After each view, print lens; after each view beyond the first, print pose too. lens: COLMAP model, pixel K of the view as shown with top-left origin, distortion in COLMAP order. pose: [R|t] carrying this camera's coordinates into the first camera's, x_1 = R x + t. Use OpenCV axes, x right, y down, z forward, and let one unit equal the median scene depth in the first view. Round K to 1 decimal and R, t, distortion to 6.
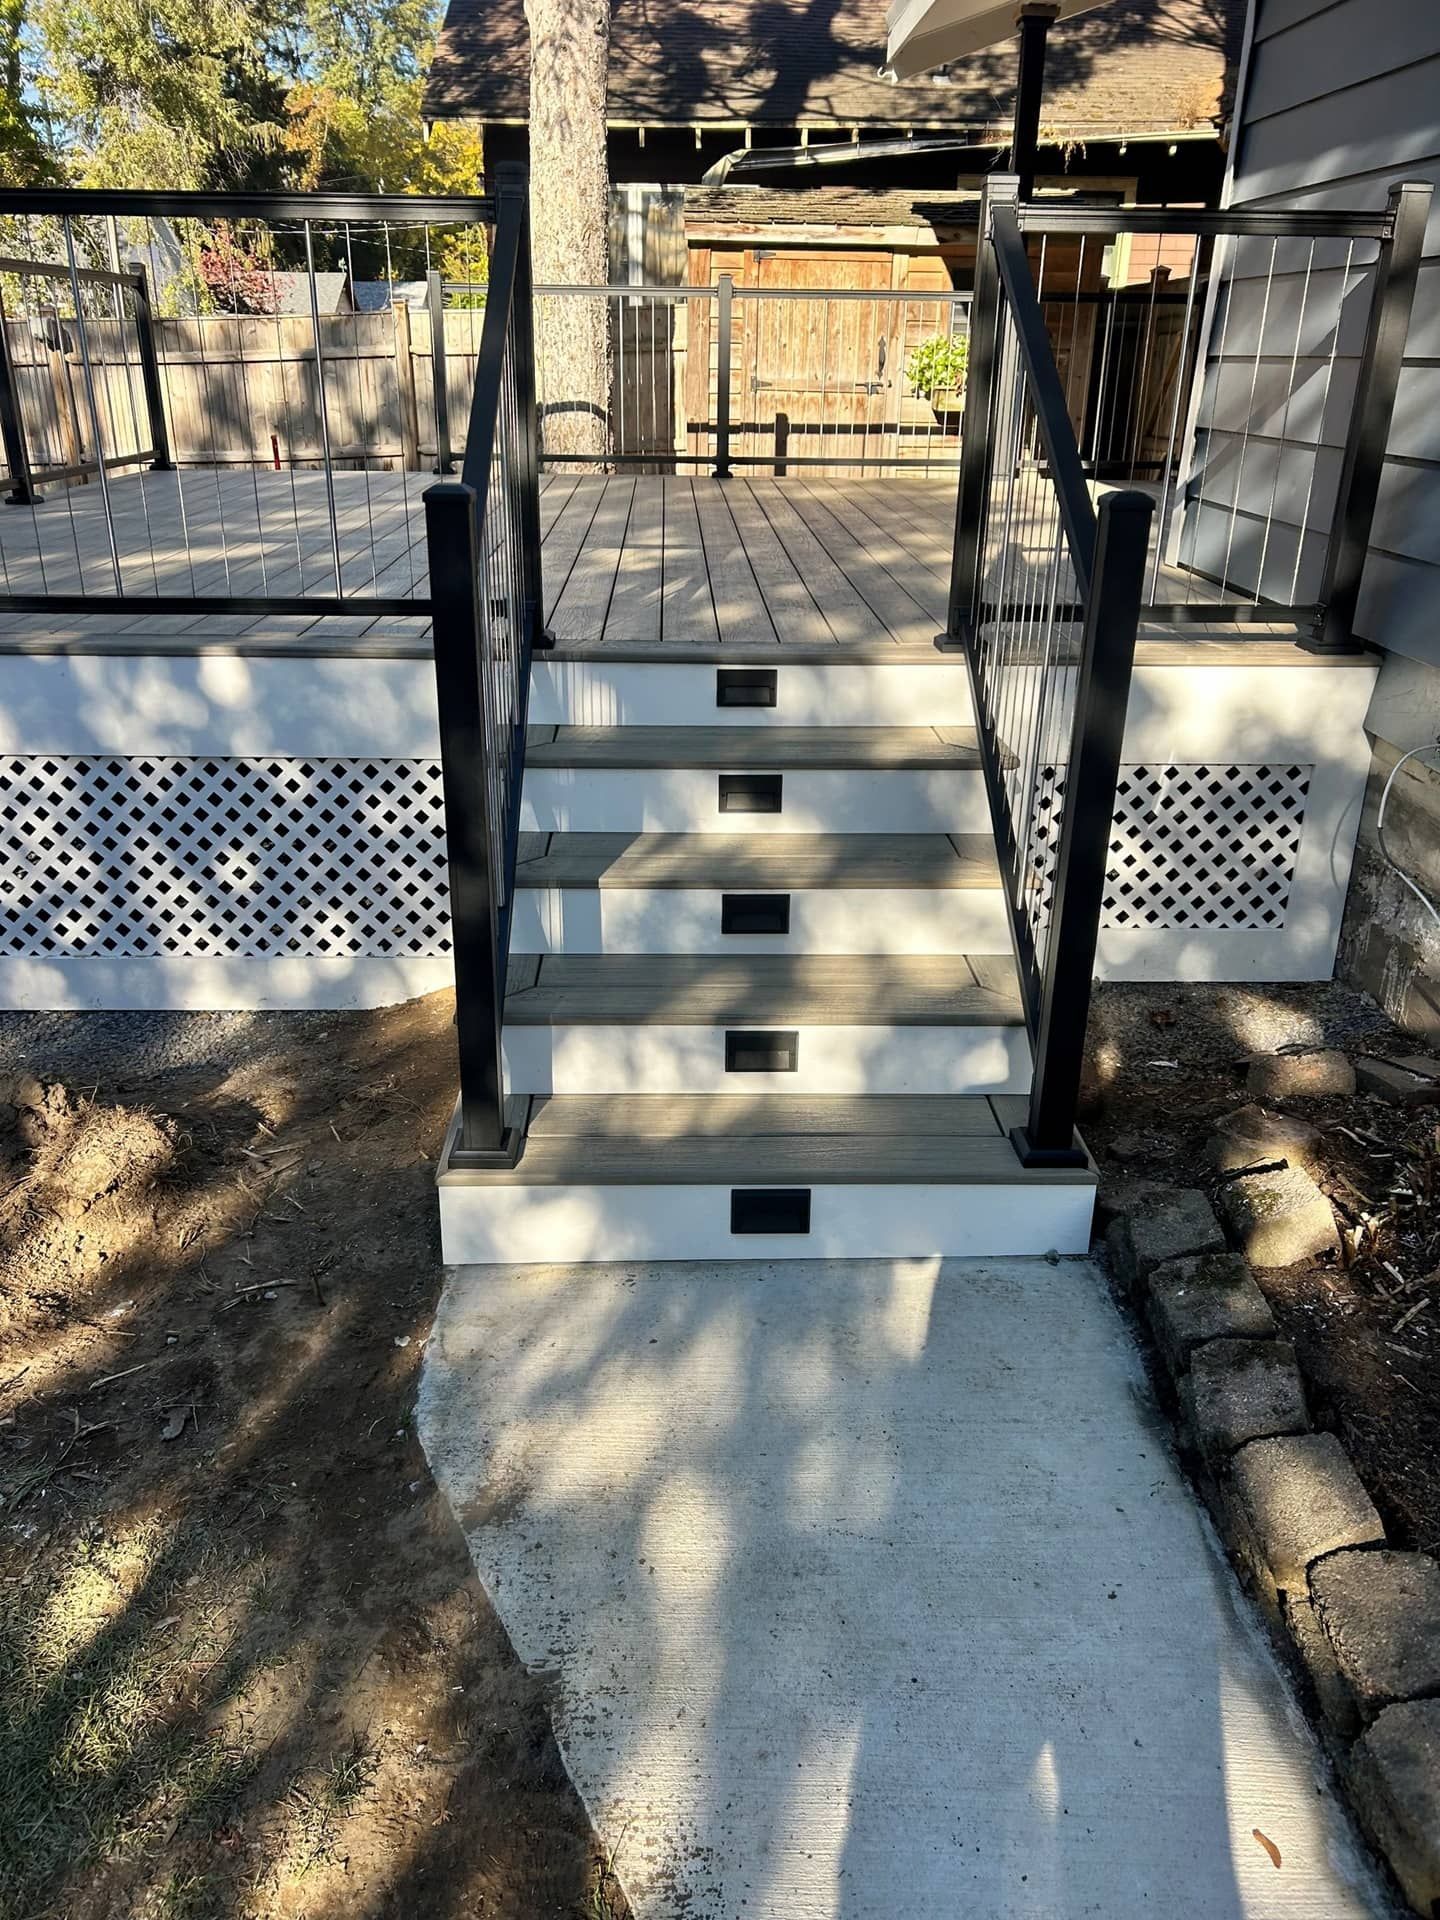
lens RADIAL K [[1441.8, 0, 716.8], [0, 1441.8, 957.7], [0, 0, 1]] dist [0.018514, -0.006520]
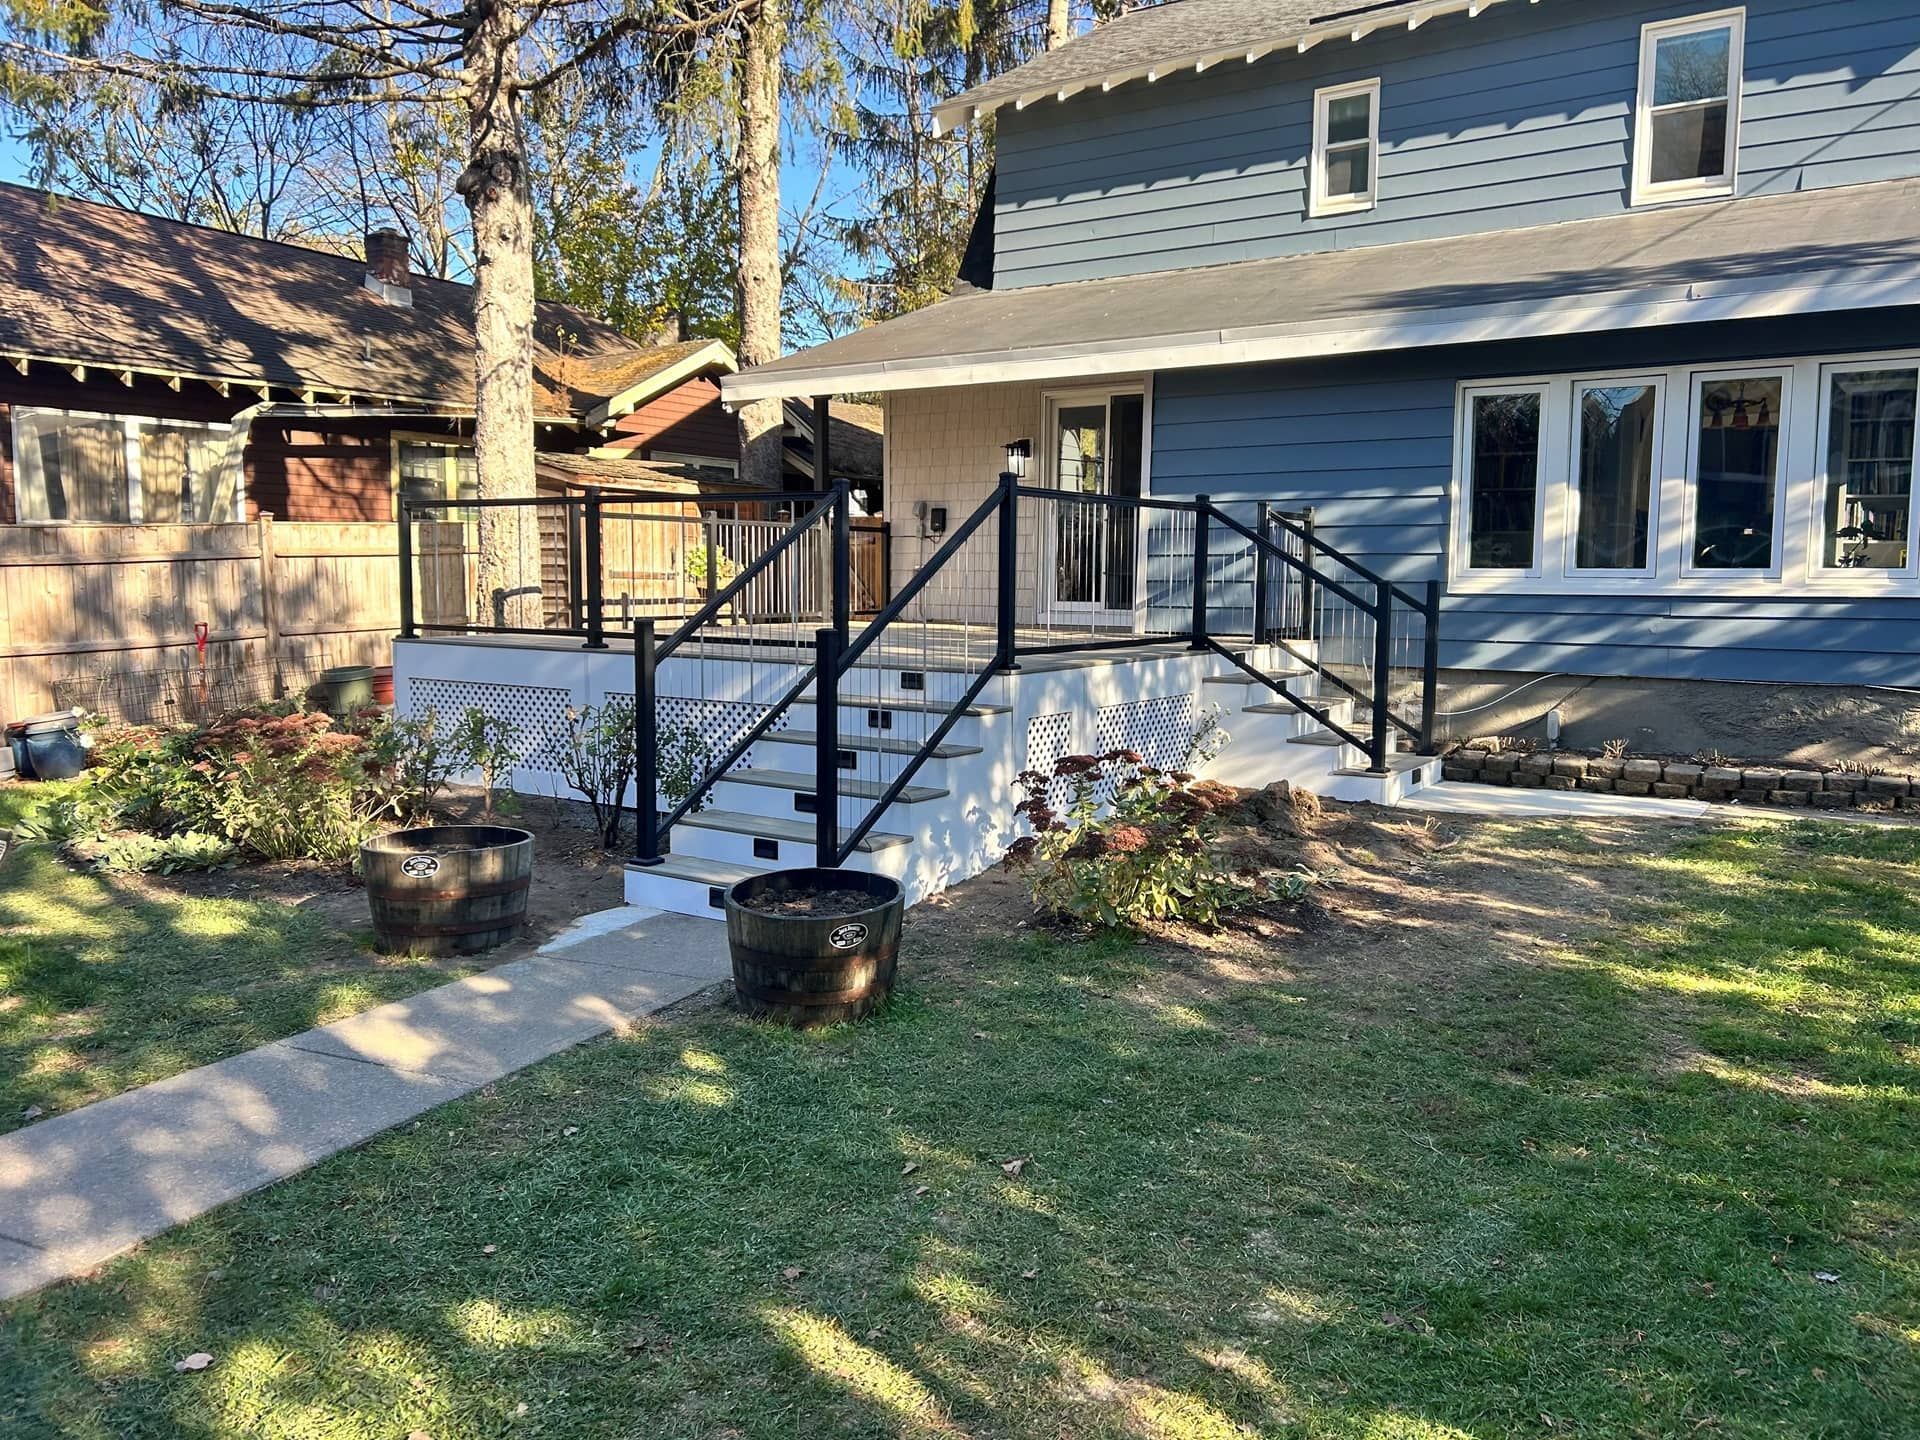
lens RADIAL K [[1441.8, 0, 959.5], [0, 1441.8, 715.1], [0, 0, 1]] dist [0.018514, -0.006520]
pose [[0.569953, -0.090909, 0.816633, -0.855281], [0.319446, 0.940193, -0.118288, 0.024518], [-0.757039, 0.328288, 0.564906, -0.052407]]
